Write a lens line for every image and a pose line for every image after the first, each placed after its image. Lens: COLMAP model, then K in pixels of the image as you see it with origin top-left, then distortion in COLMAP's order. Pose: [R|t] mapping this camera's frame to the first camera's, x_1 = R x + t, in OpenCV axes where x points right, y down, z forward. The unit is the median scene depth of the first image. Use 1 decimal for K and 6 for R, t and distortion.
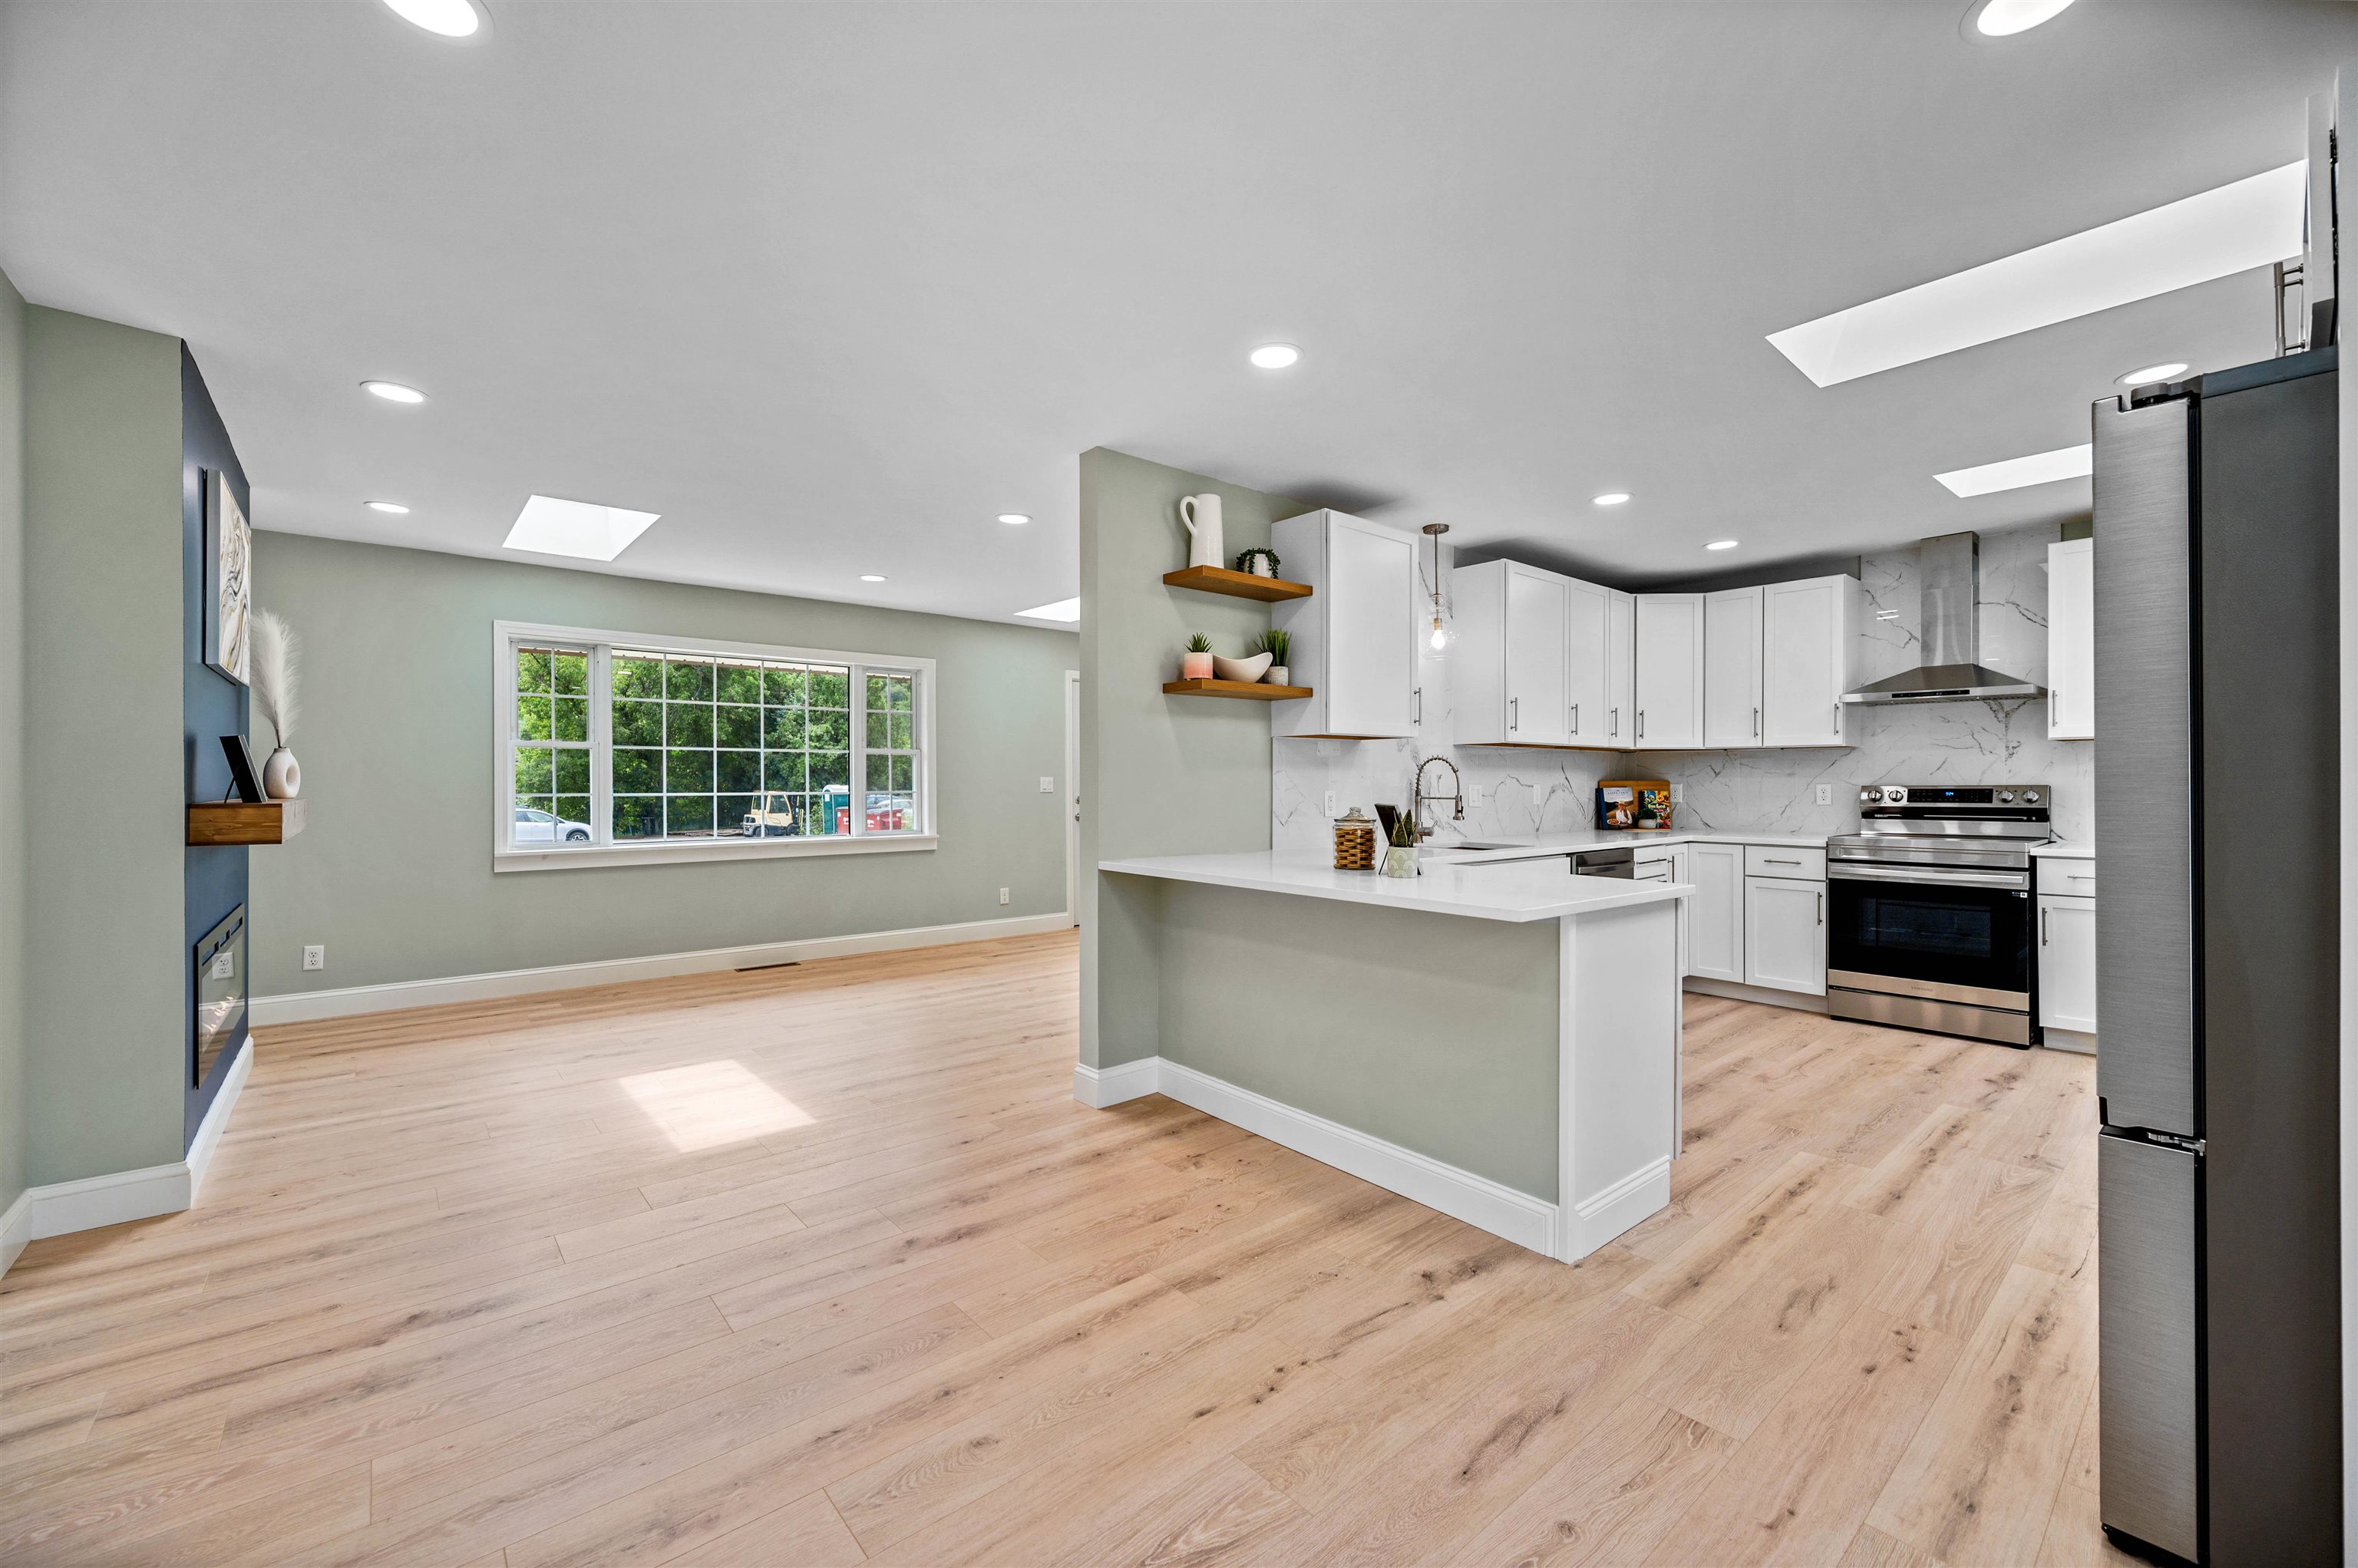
lens RADIAL K [[945.0, 0, 1162.6], [0, 945.0, 782.3], [0, 0, 1]] dist [-0.000577, 0.000152]
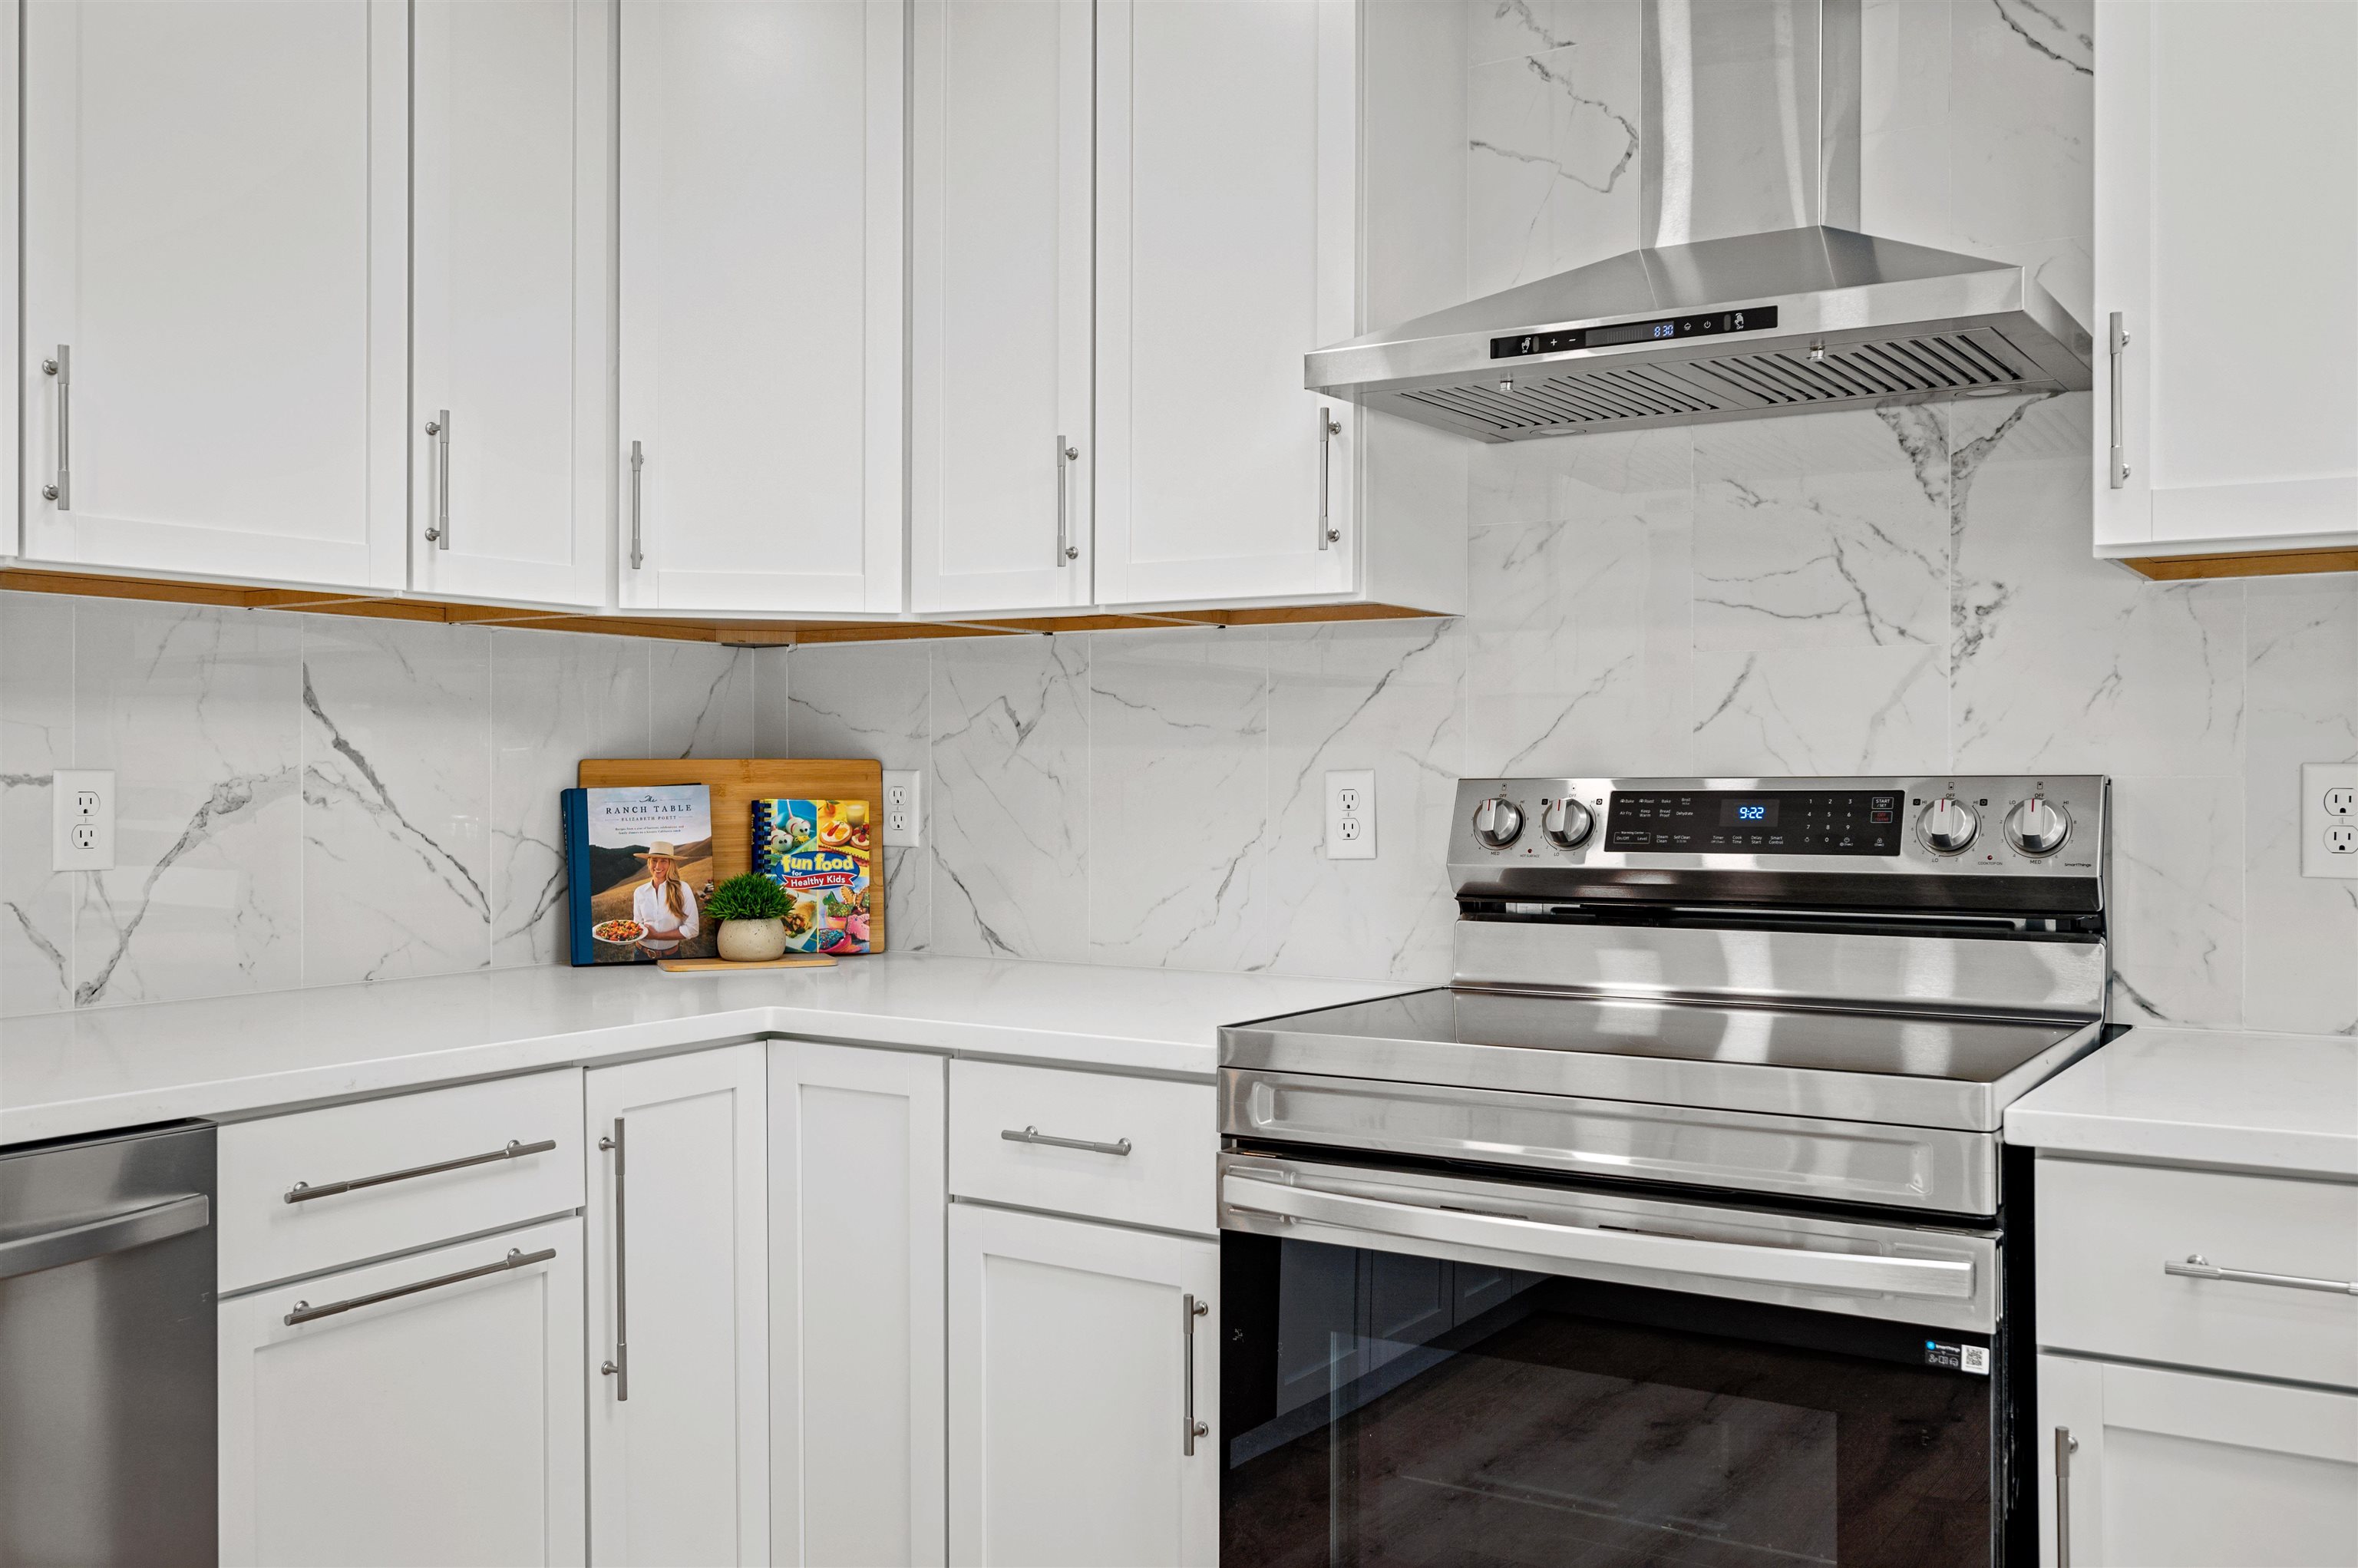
lens RADIAL K [[1995.6, 0, 1133.0], [0, 1995.6, 773.4], [0, 0, 1]] dist [0.004508, -0.008257]
pose [[0.962769, 0.000080, 0.270324, 0.570177], [0.000290, 0.999999, -0.001328, 0.003256], [-0.270324, 0.001357, 0.962768, 0.588202]]
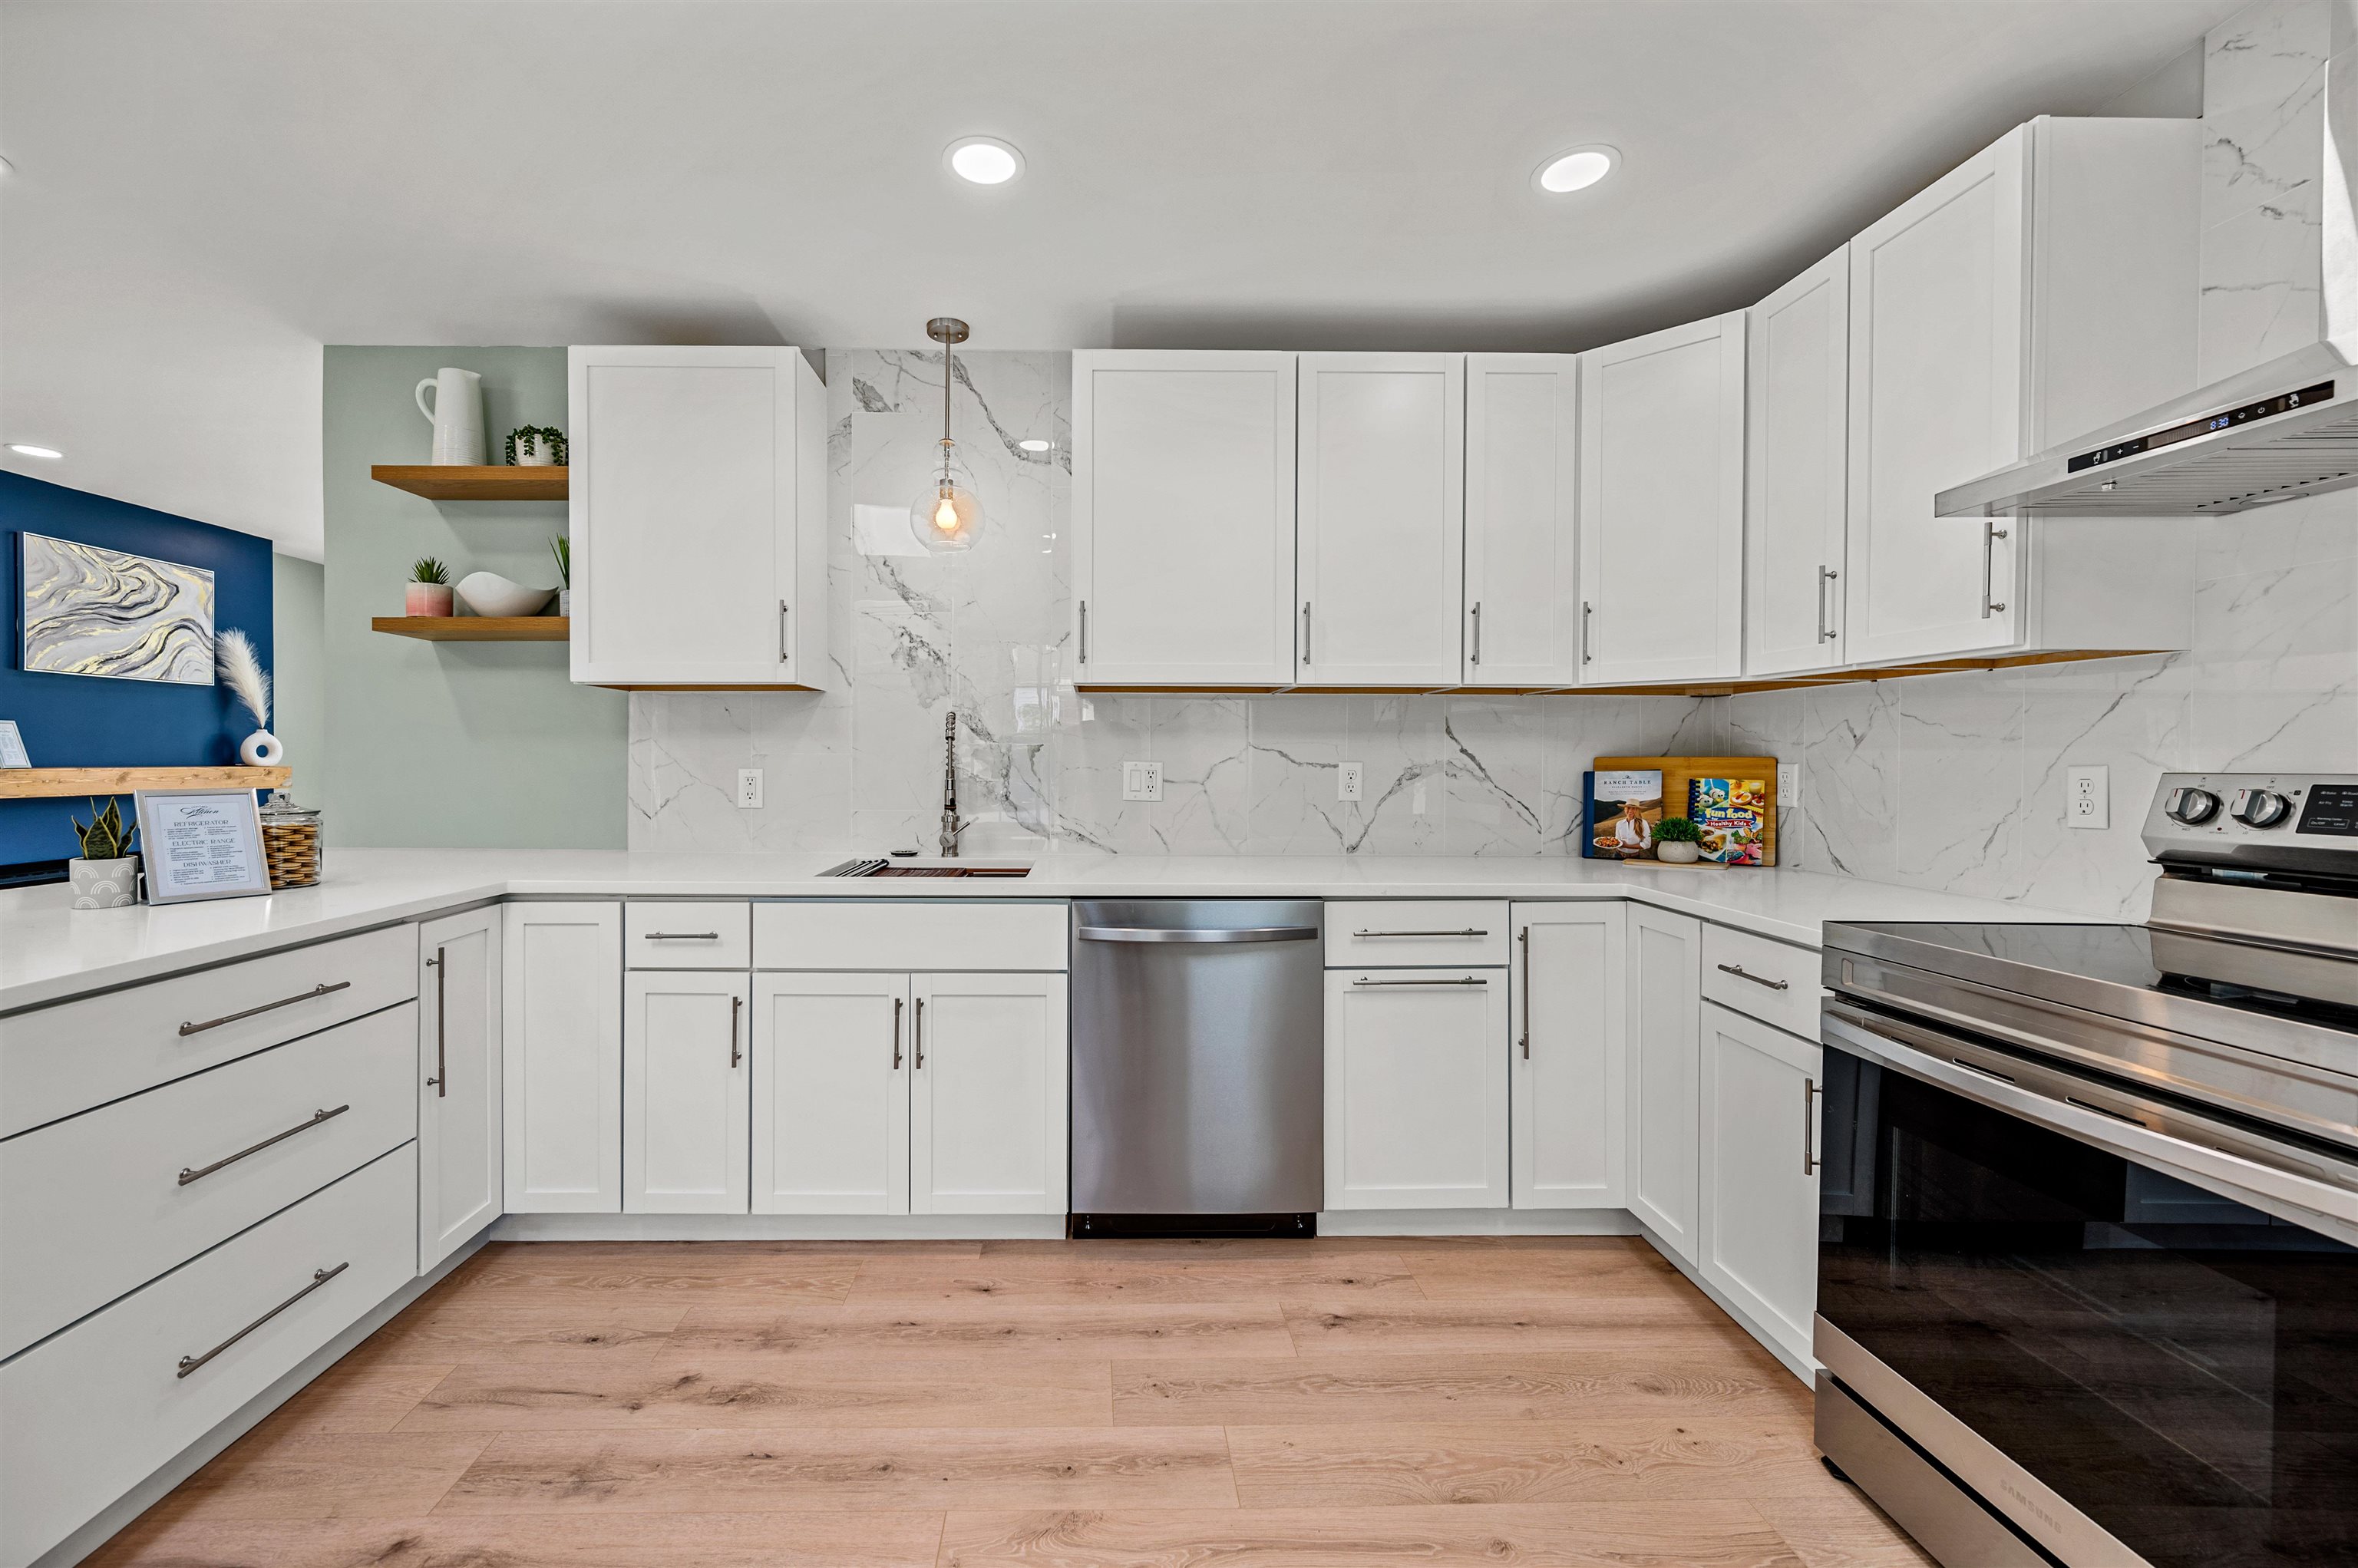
lens RADIAL K [[945.0, 0, 1144.0], [0, 945.0, 767.7], [0, 0, 1]] dist [-0.000577, 0.000152]
pose [[0.779444, 0.008552, -0.626414, 0.727387], [-0.004456, 0.999957, 0.008107, 0.001053], [0.626456, -0.003528, 0.779449, 0.584222]]
